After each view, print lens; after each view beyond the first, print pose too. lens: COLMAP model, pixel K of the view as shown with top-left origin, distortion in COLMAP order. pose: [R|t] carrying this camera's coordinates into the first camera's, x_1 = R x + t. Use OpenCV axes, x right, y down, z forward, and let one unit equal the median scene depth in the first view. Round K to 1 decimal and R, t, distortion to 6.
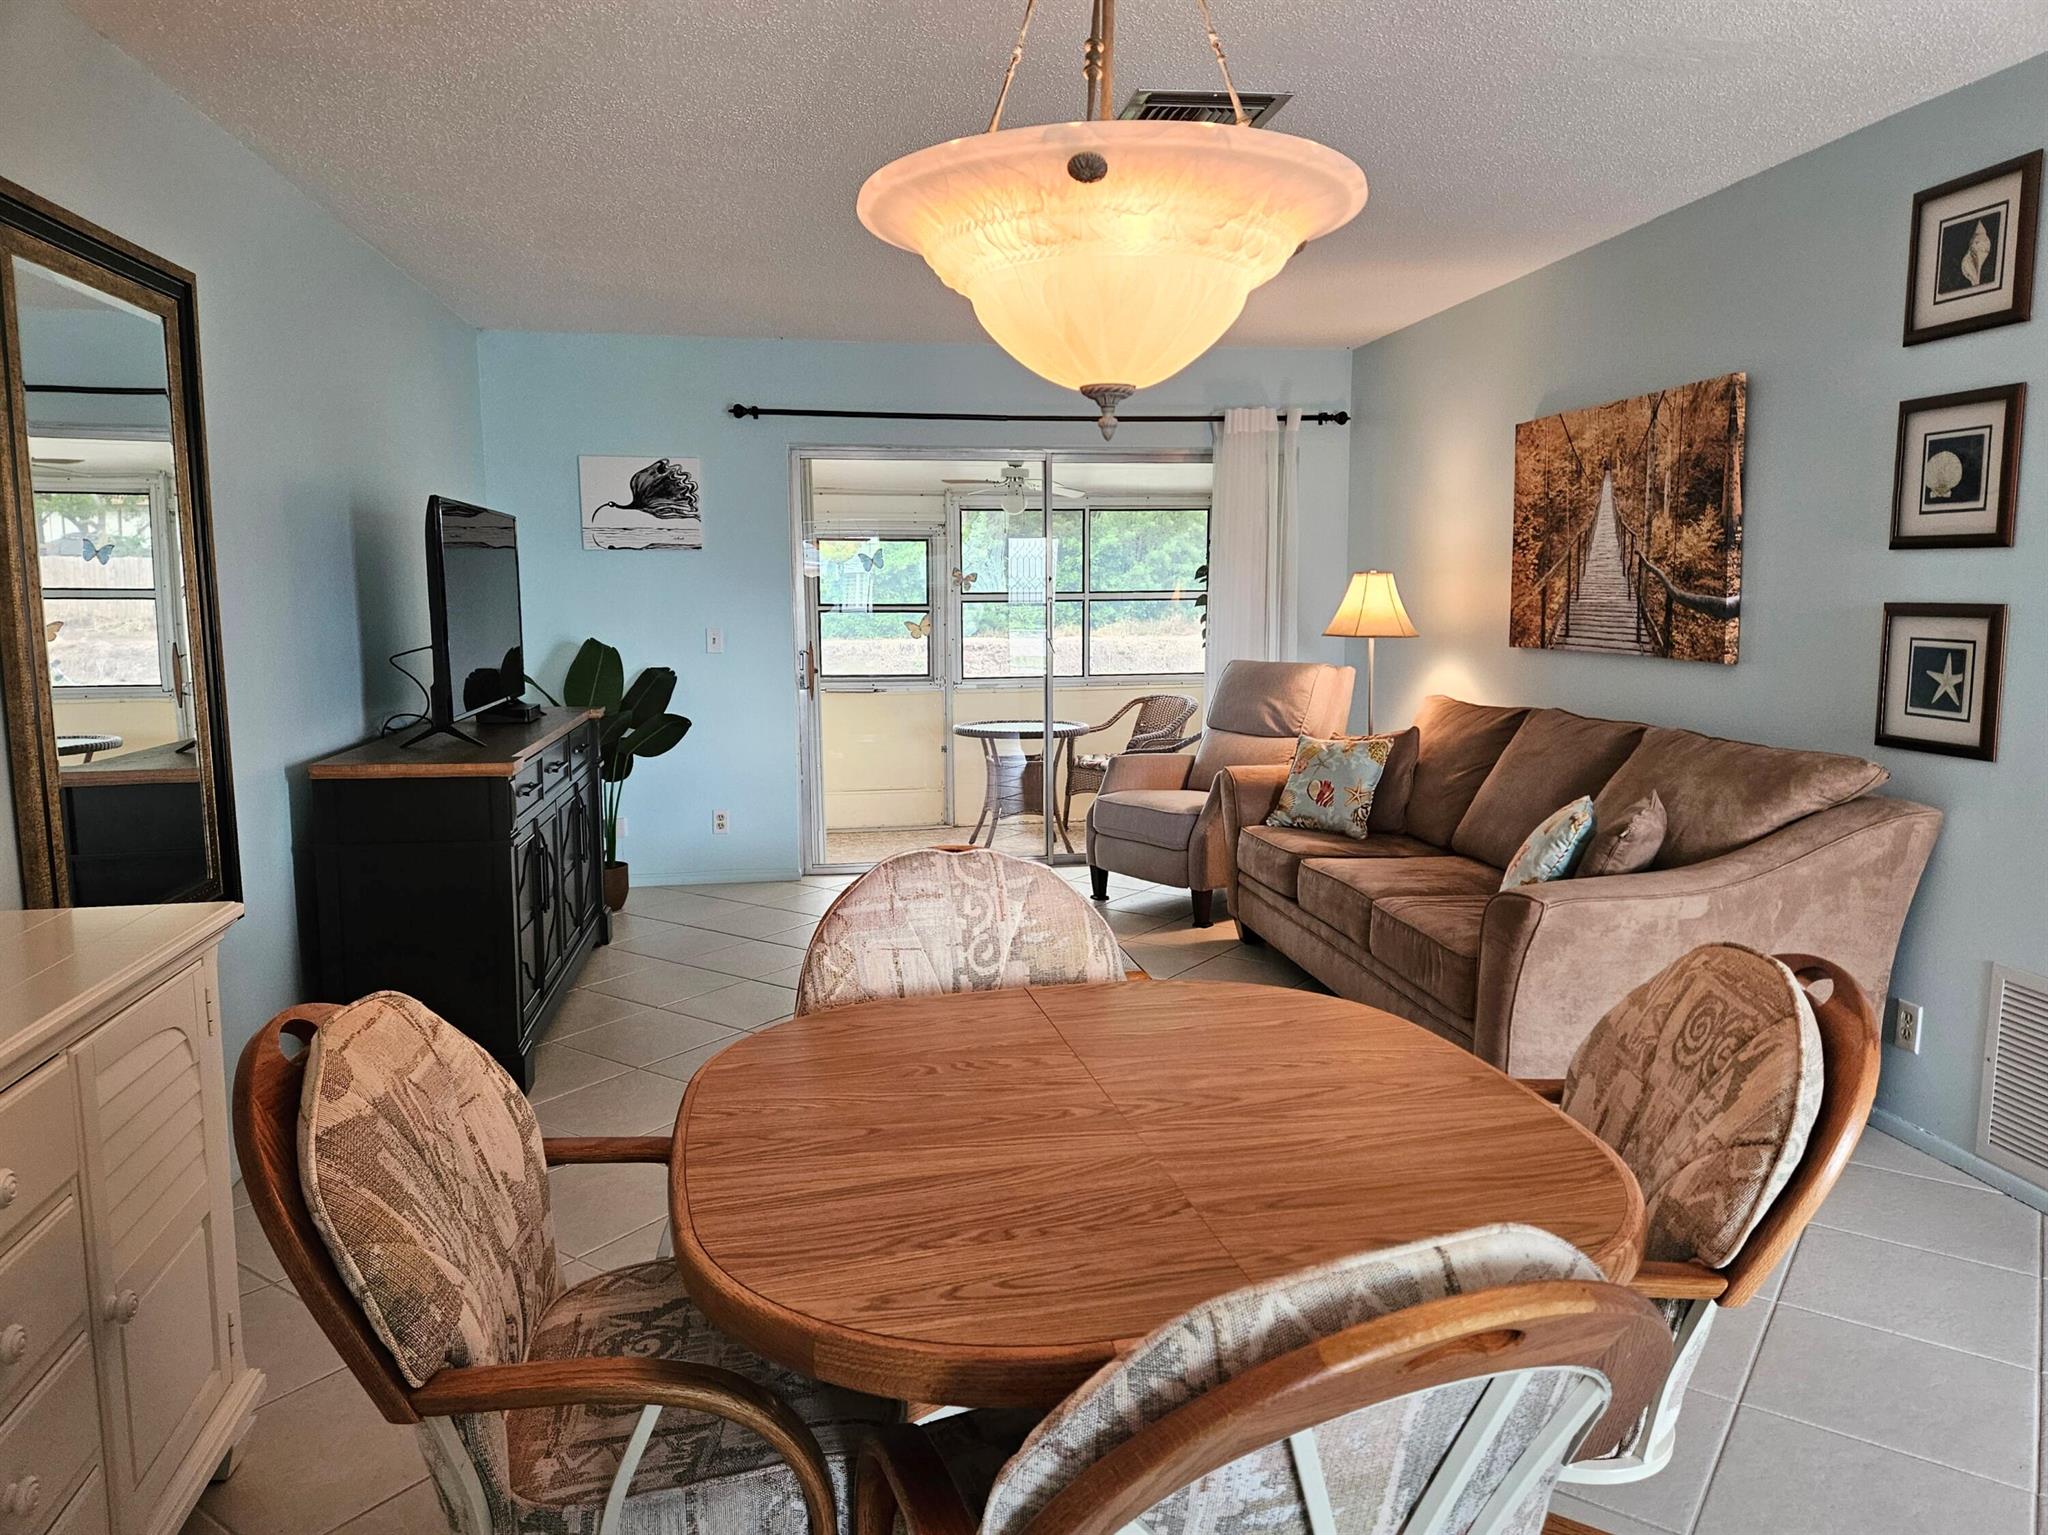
lens RADIAL K [[1369.1, 0, 1038.4], [0, 1369.1, 777.6], [0, 0, 1]] dist [0.079427, -0.065004]
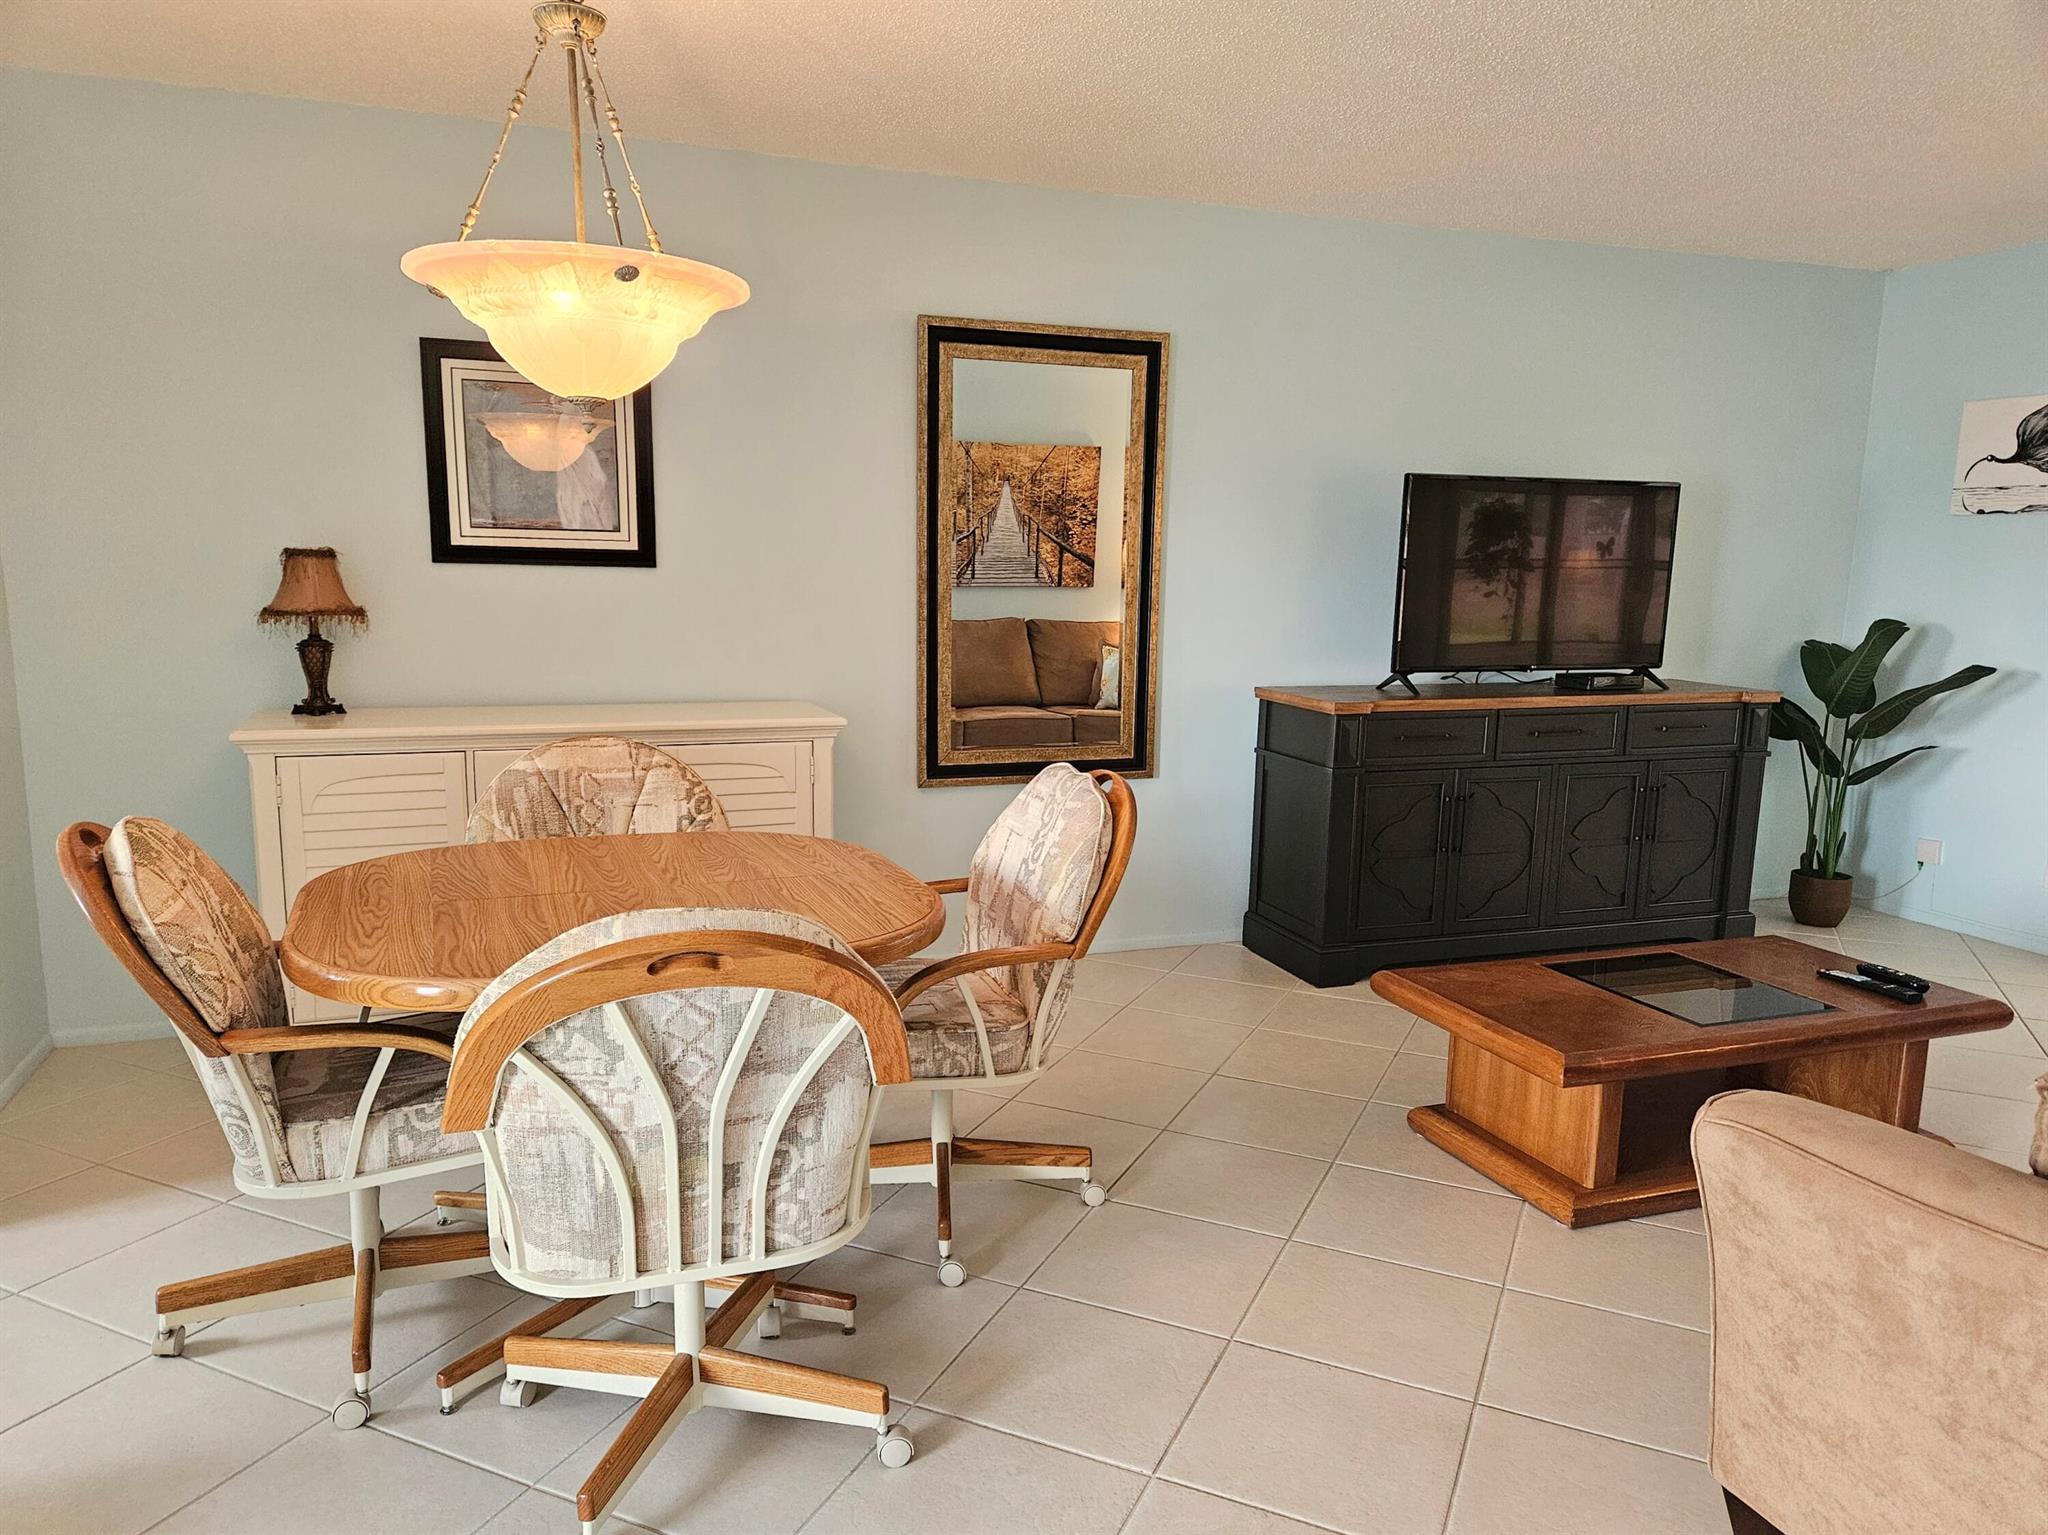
lens RADIAL K [[1369.1, 0, 1013.3], [0, 1369.1, 773.4], [0, 0, 1]] dist [0.079427, -0.065004]
pose [[0.176702, 0.155492, -0.971905, 0.587380], [-0.154906, 0.979530, 0.128549, -0.045203], [0.971998, 0.127839, 0.197172, 0.416749]]
